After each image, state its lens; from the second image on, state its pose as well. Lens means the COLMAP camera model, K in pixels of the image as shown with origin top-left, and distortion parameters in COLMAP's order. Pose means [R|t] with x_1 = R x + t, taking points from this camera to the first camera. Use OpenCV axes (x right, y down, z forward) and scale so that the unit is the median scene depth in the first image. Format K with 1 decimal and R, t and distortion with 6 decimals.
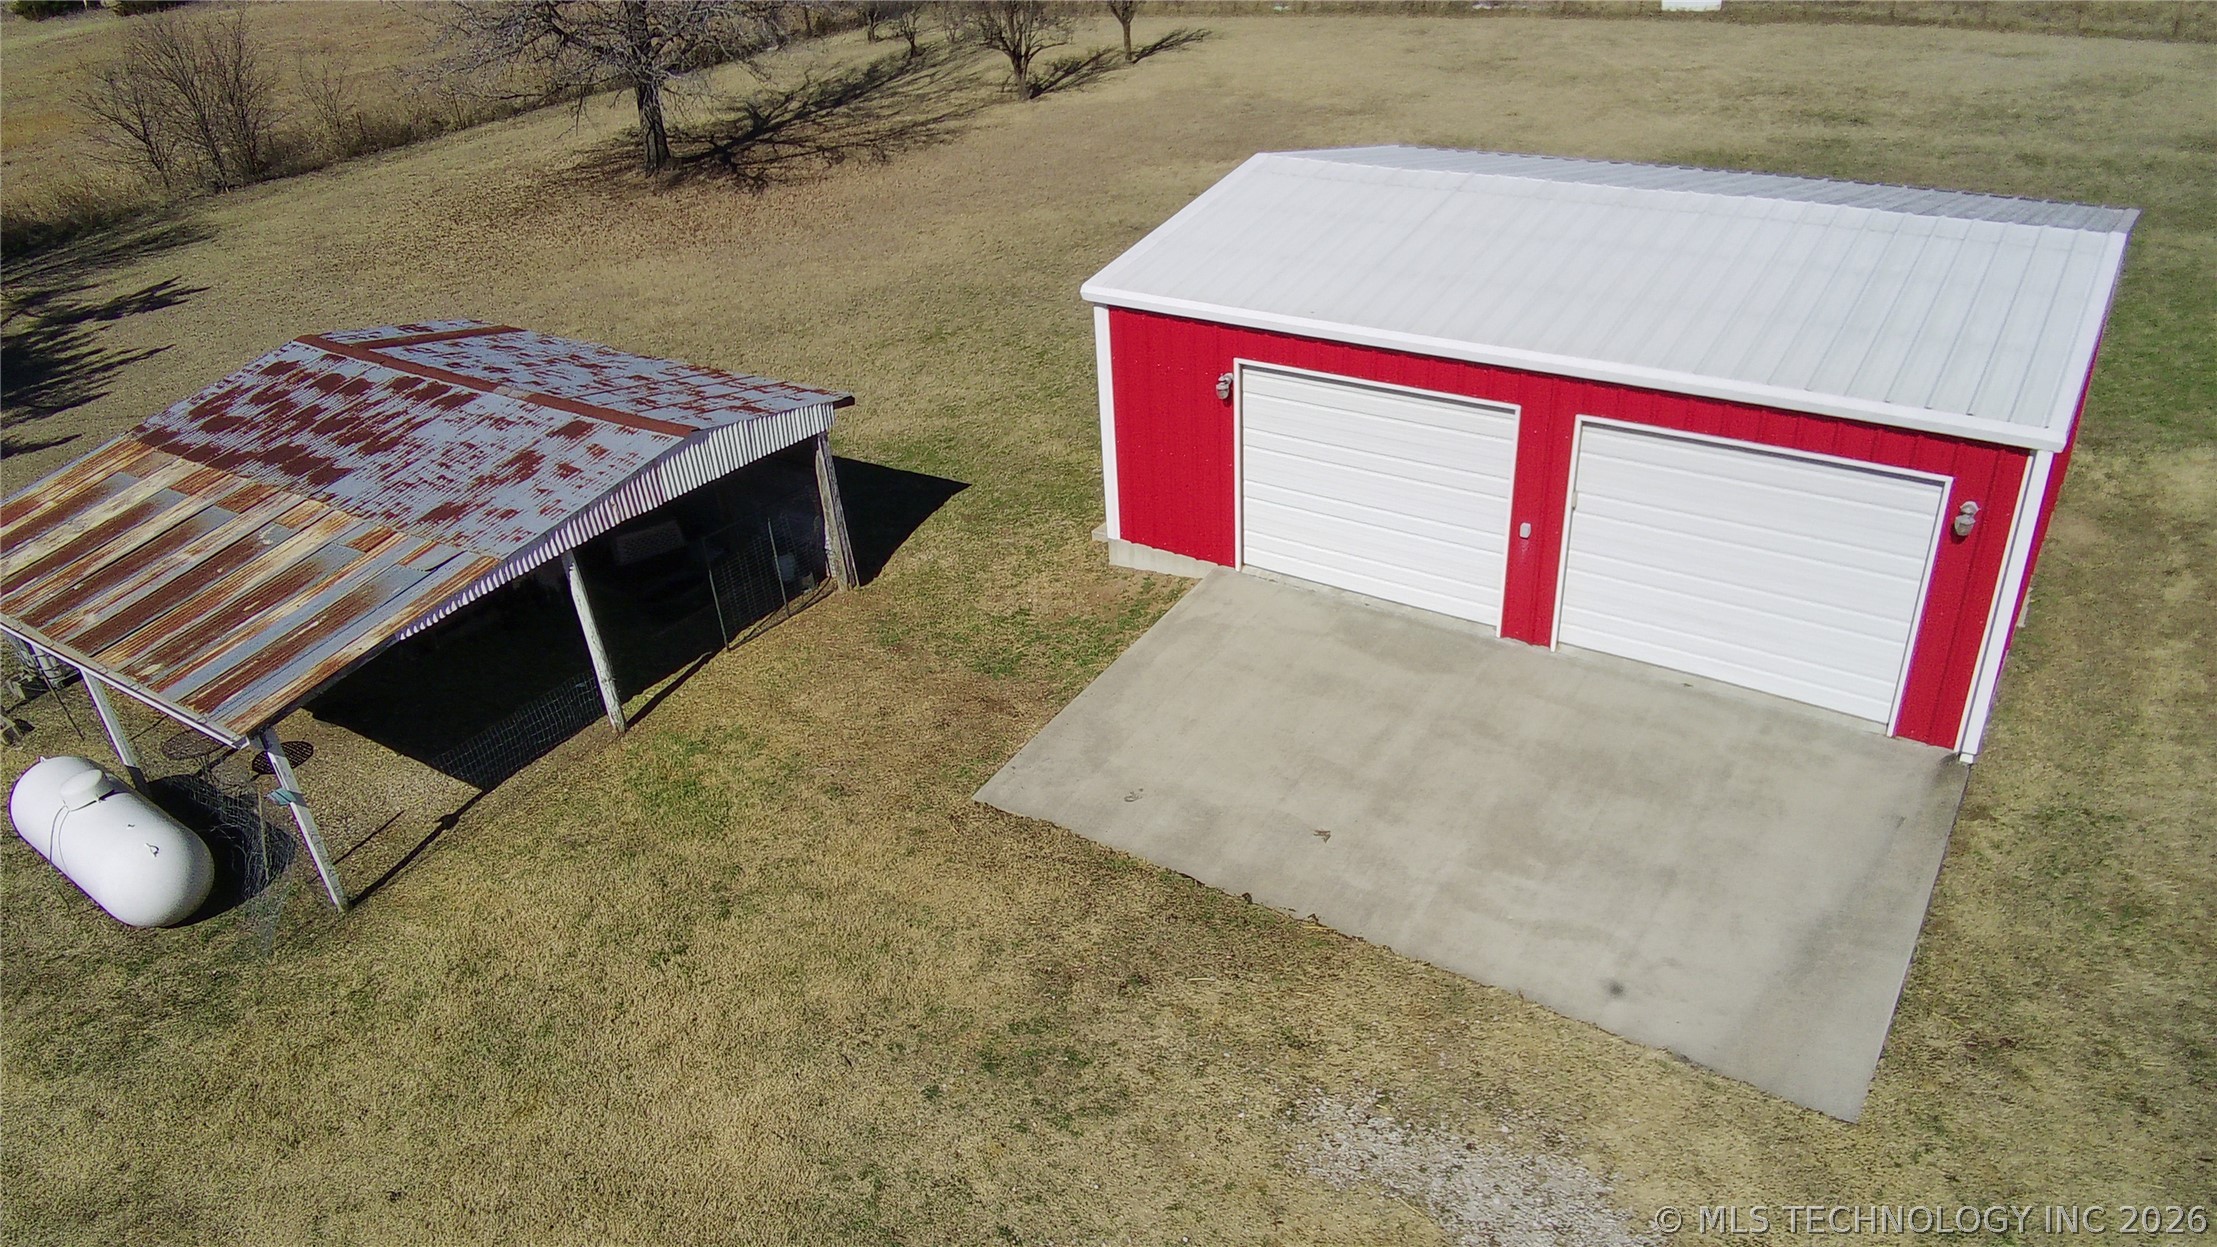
lens RADIAL K [[1582.7, 0, 1096.7], [0, 1582.7, 697.5], [0, 0, 1]] dist [0.084704, -0.227448]
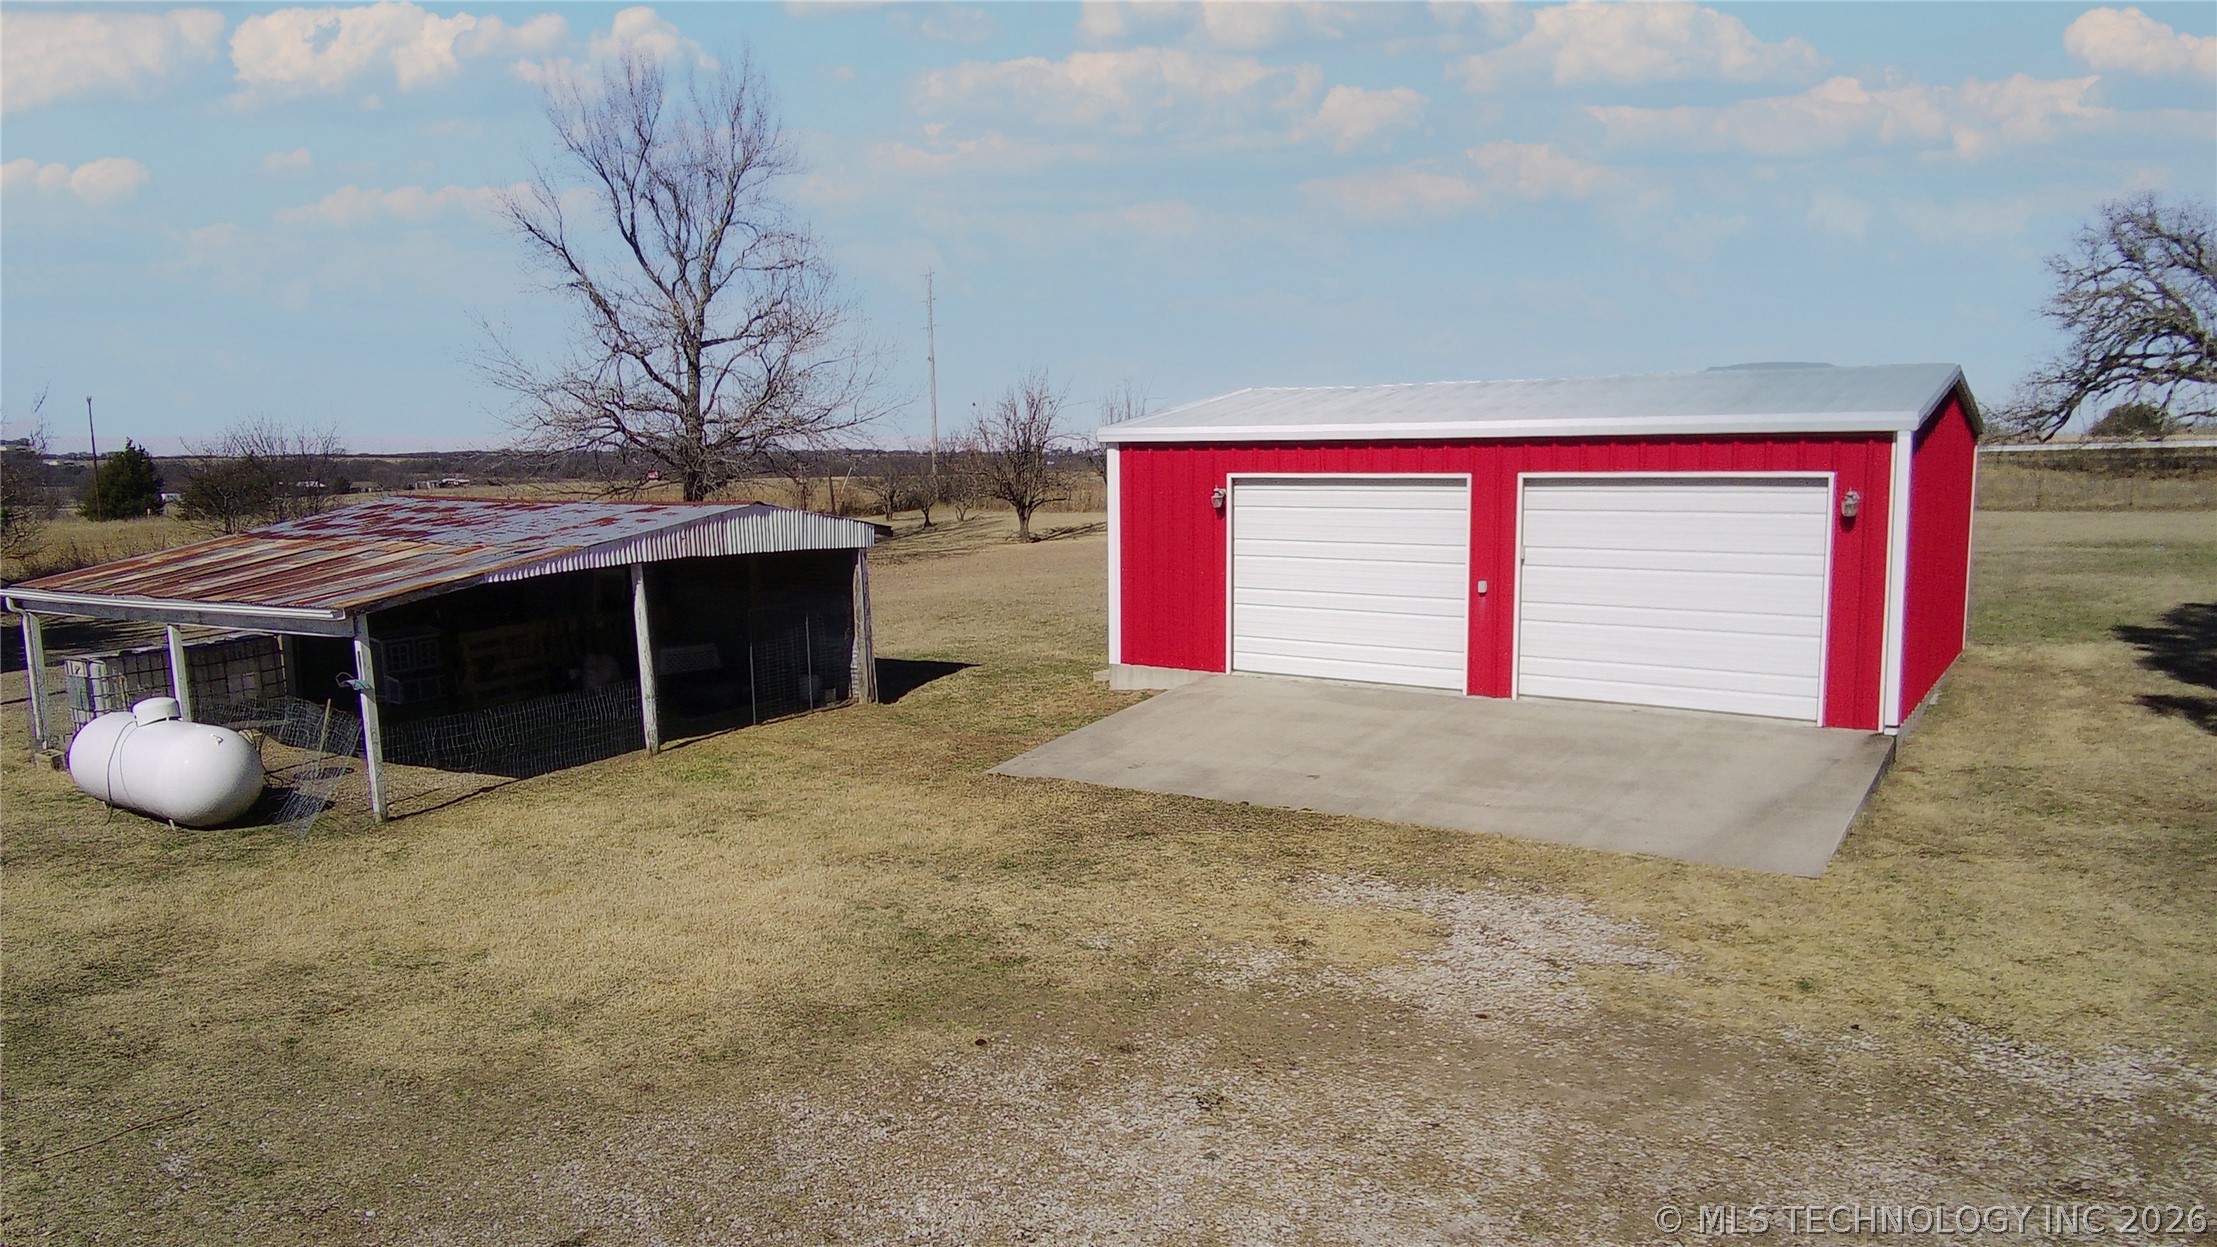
lens RADIAL K [[1587.8, 0, 1108.5], [0, 1587.8, 623.5], [0, 0, 1]] dist [0.094758, -0.248854]
pose [[0.998748, 0.045669, 0.020409, -0.022051], [-0.033672, 0.915528, -0.400842, 0.399114], [-0.036991, 0.399653, 0.915920, -0.031263]]
